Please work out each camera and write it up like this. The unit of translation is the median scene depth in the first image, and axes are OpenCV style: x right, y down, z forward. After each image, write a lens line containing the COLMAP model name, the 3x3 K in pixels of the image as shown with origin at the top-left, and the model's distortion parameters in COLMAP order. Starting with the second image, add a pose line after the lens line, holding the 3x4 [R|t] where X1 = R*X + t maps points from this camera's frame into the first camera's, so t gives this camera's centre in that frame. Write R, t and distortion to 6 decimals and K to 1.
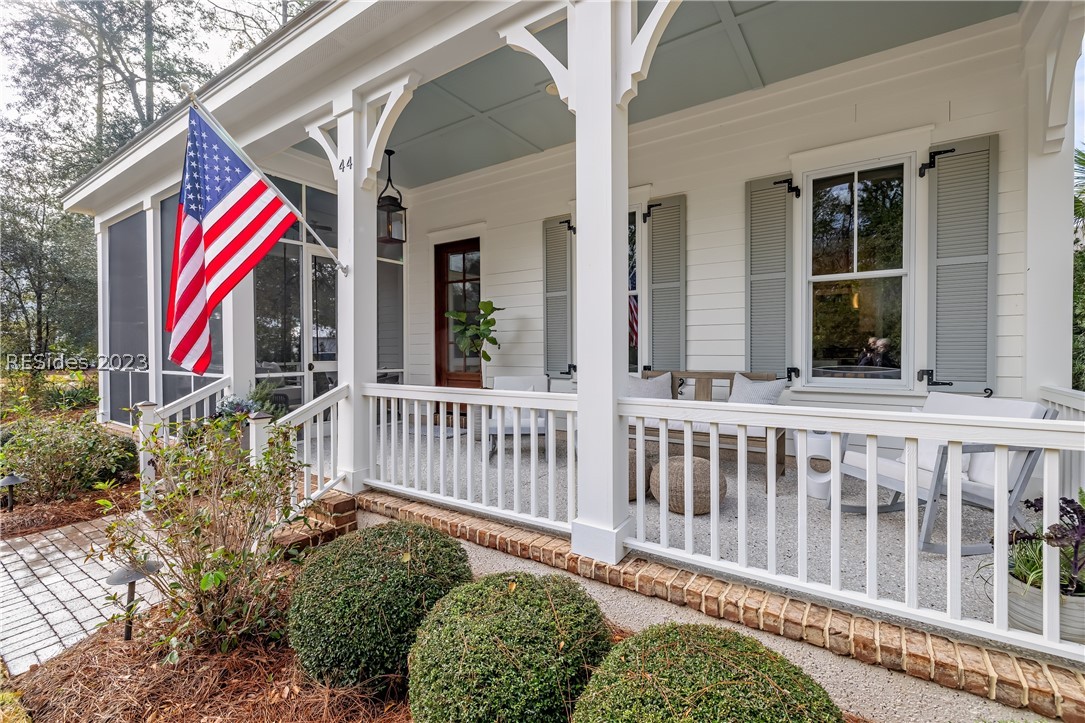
lens RADIAL K [[505.2, 0, 542.5], [0, 505.2, 361.5], [0, 0, 1]] dist [0.000513, 0.000070]
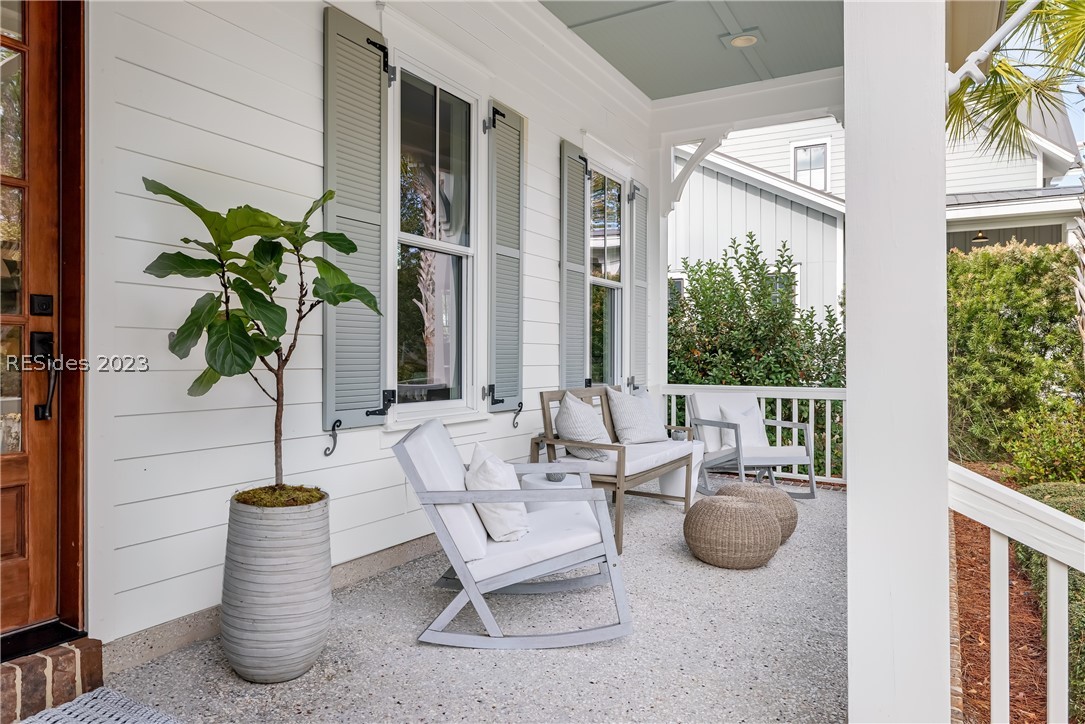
lens RADIAL K [[735.5, 0, 542.5], [0, 735.5, 362.0], [0, 0, 1]] dist [-0.008272, -0.002017]
pose [[-0.121098, -0.010032, 0.992590, -0.359038], [0.004323, 0.999934, 0.010633, -0.029532], [-0.992631, 0.005578, -0.121047, 1.020165]]
